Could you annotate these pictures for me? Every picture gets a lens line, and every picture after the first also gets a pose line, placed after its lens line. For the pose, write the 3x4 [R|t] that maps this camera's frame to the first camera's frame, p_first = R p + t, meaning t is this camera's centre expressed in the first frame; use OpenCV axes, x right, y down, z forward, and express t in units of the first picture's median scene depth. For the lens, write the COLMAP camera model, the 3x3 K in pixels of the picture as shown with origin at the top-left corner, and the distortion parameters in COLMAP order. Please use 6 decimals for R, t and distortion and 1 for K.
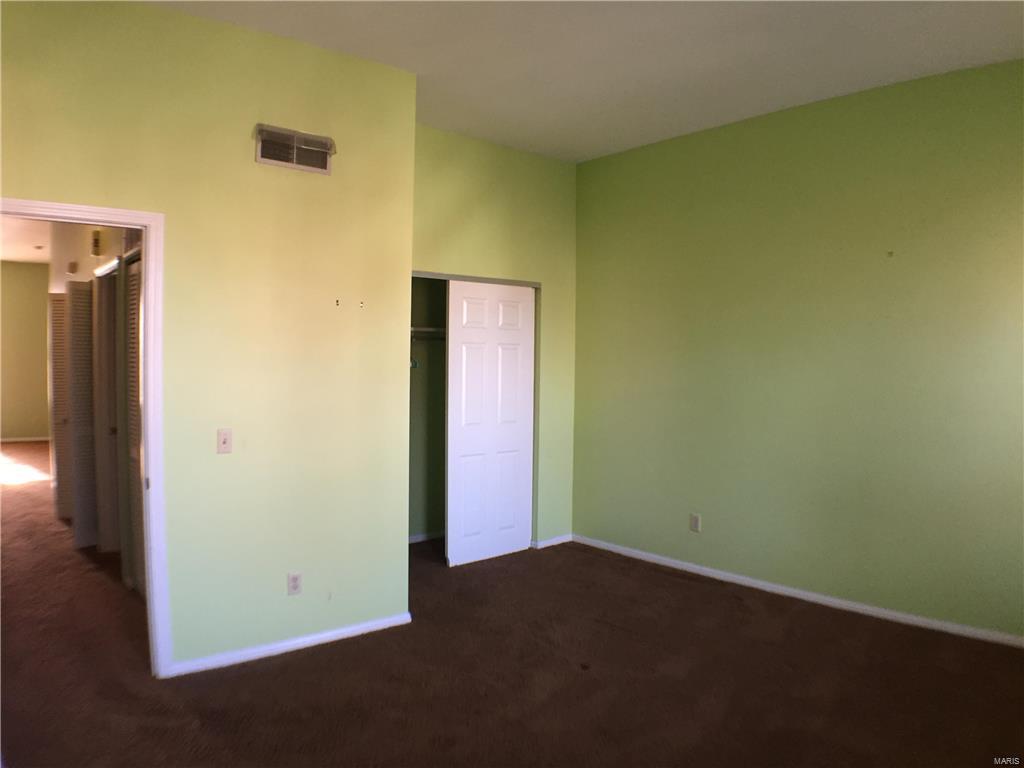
lens RADIAL K [[717.8, 0, 512.0], [0, 717.8, 384.0], [0, 0, 1]] dist [-0.142045, 0.000555]
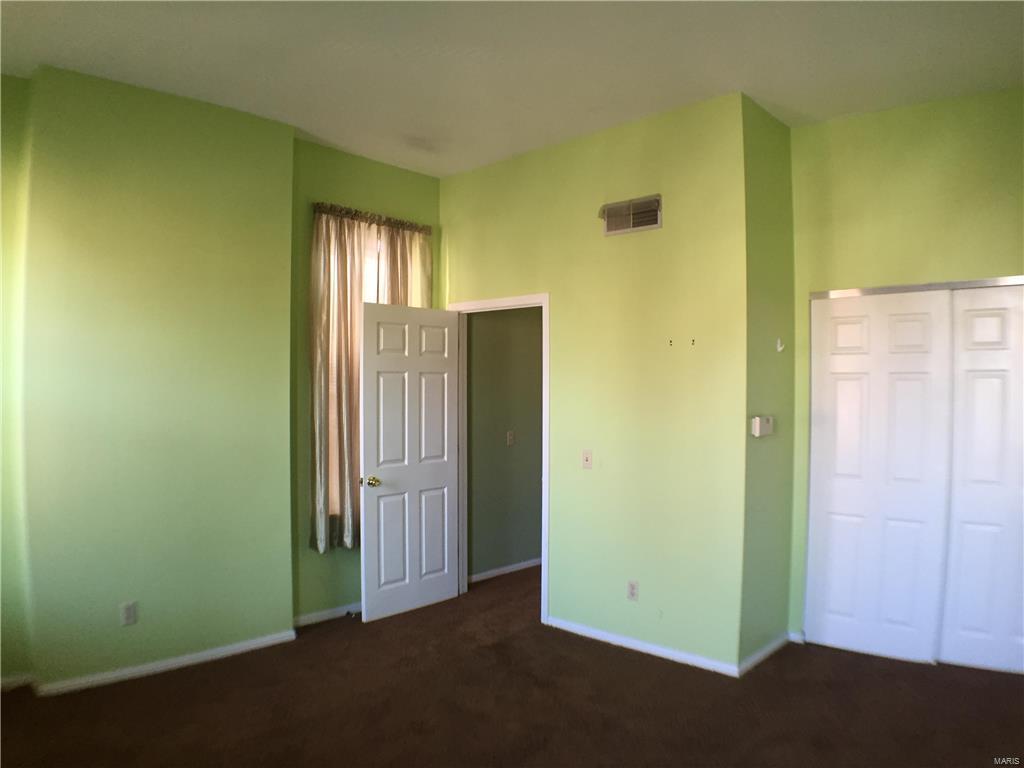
lens RADIAL K [[717.8, 0, 512.0], [0, 717.8, 384.0], [0, 0, 1]] dist [-0.142045, 0.000555]
pose [[0.107946, -0.015206, -0.994040, 0.831826], [-0.029637, 0.999389, -0.018506, -0.026699], [0.993715, 0.031458, 0.107430, 0.673515]]
